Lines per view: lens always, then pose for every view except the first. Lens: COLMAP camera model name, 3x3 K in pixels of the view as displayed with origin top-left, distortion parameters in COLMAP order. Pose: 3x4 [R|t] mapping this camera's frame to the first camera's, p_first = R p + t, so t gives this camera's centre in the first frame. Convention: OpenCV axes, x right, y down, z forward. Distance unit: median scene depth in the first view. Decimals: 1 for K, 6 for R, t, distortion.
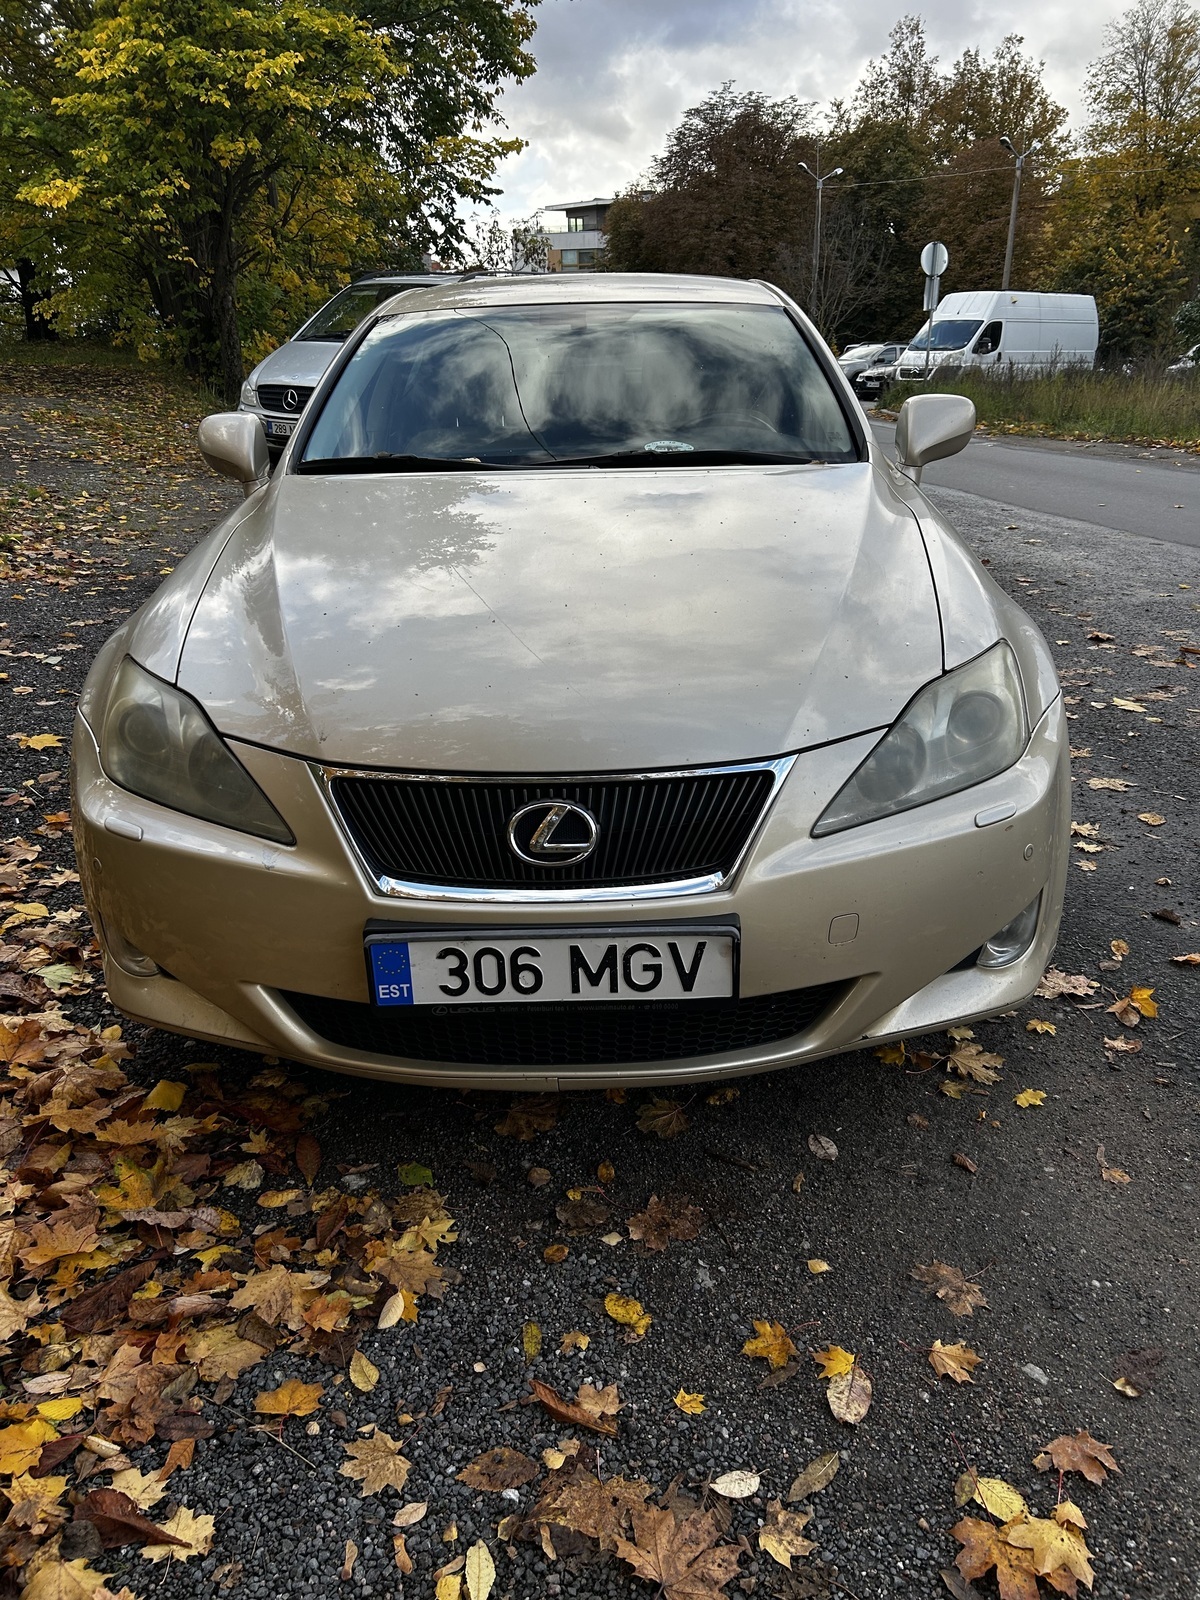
lens RADIAL K [[1213.9, 0, 592.8], [0, 1213.9, 813.1], [0, 0, 1]] dist [0.008438, -0.021686]
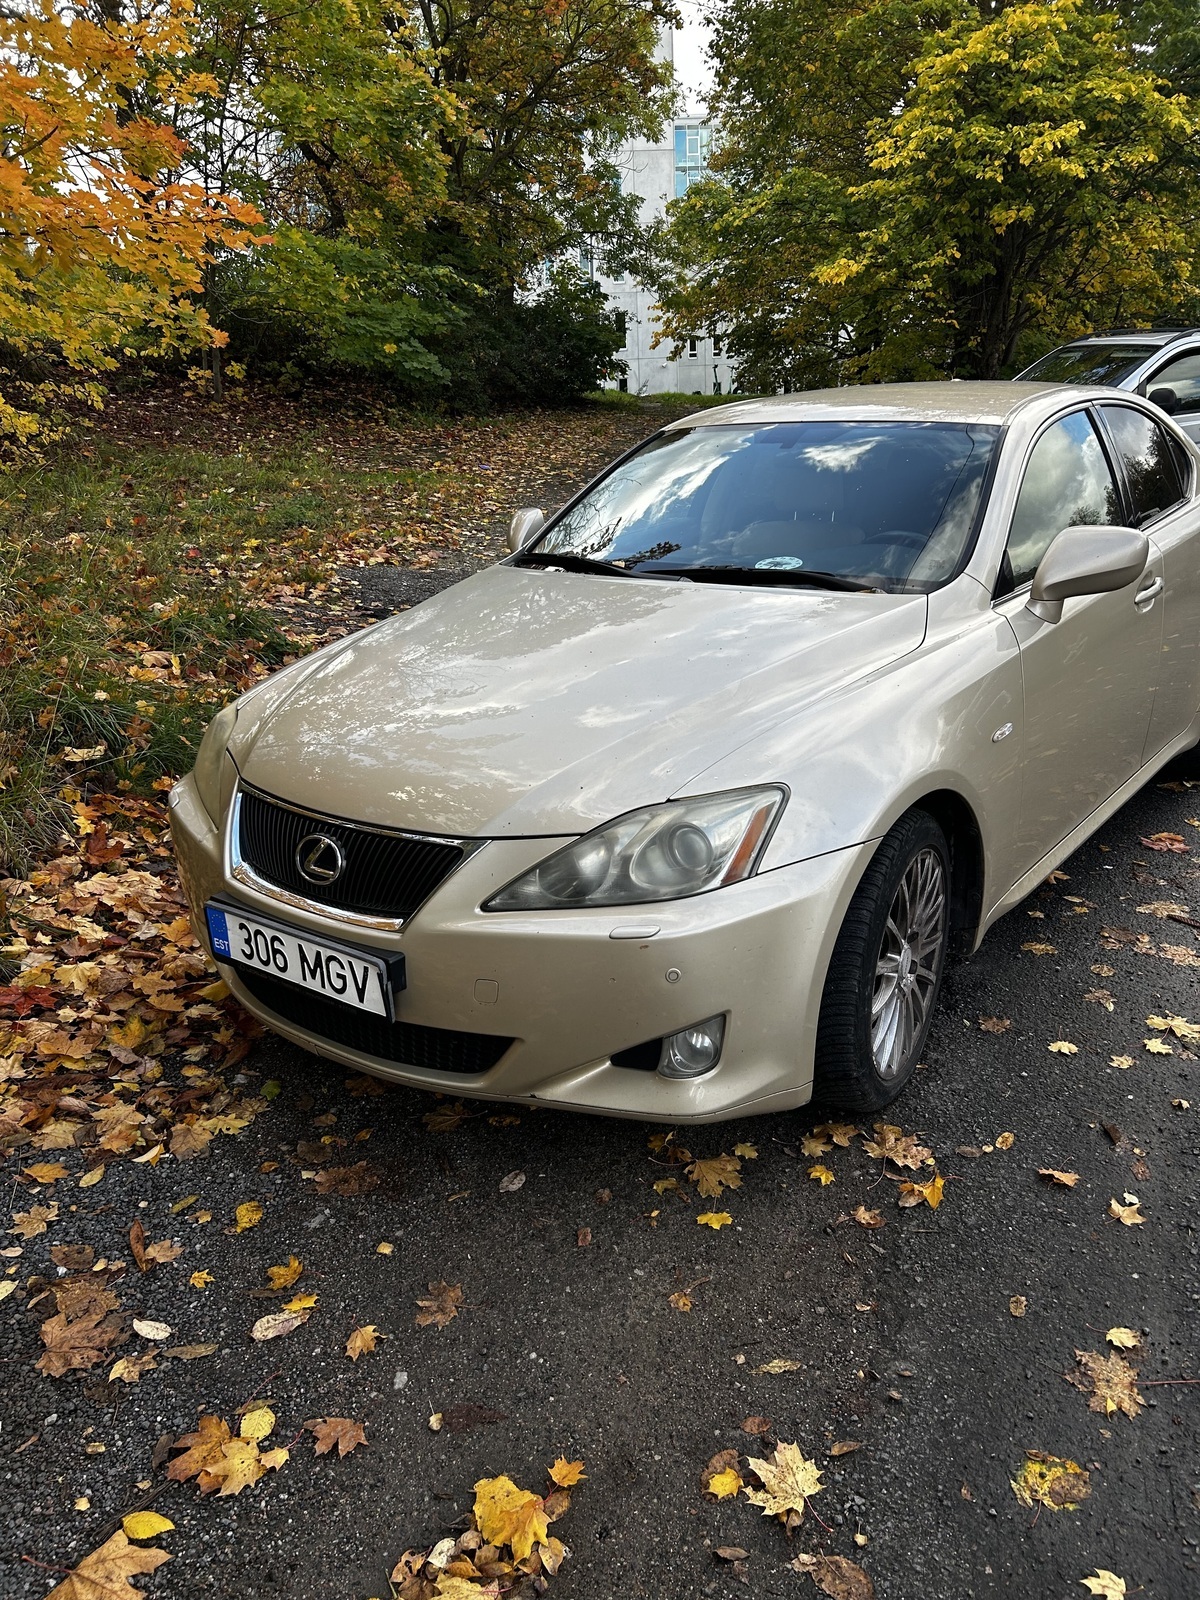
lens RADIAL K [[1213.9, 0, 605.5], [0, 1213.9, 790.9], [0, 0, 1]] dist [0.008438, -0.021686]
pose [[0.797551, 0.179240, -0.576008, 0.984677], [-0.205631, 0.978430, 0.019744, -0.150872], [0.567123, 0.102698, 0.817206, 0.072418]]
